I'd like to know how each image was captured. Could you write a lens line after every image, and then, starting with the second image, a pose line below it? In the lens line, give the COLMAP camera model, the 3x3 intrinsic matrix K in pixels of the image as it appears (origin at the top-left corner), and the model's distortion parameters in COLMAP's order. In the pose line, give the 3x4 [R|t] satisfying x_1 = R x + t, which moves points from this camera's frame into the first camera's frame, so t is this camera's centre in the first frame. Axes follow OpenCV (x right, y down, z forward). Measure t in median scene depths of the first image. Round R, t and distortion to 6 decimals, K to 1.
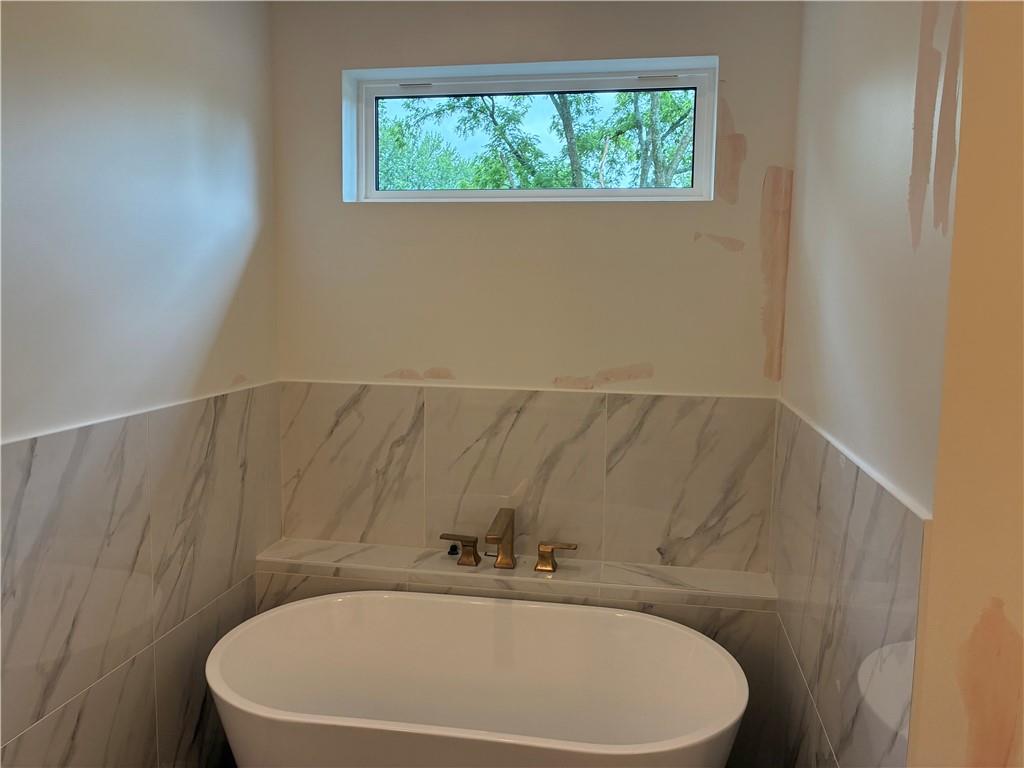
lens RADIAL K [[771.2, 0, 516.0], [0, 771.2, 369.9], [0, 0, 1]] dist [0.031139, -0.048737]
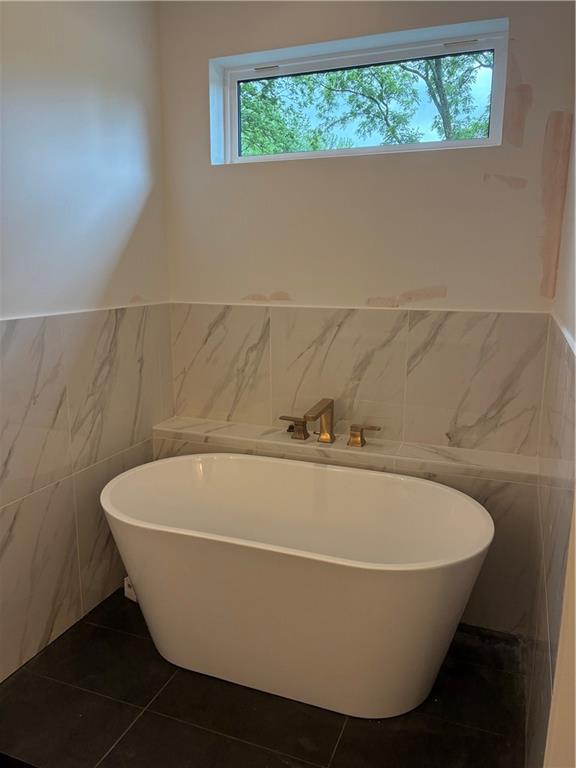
lens RADIAL K [[578.4, 0, 288.0], [0, 578.4, 384.0], [0, 0, 1]] dist [0.031139, -0.048737]
pose [[0.979836, 0.027709, -0.197873, 0.114815], [-0.007639, 0.994808, 0.101481, 0.055042], [0.199657, -0.097923, 0.974961, 0.024997]]
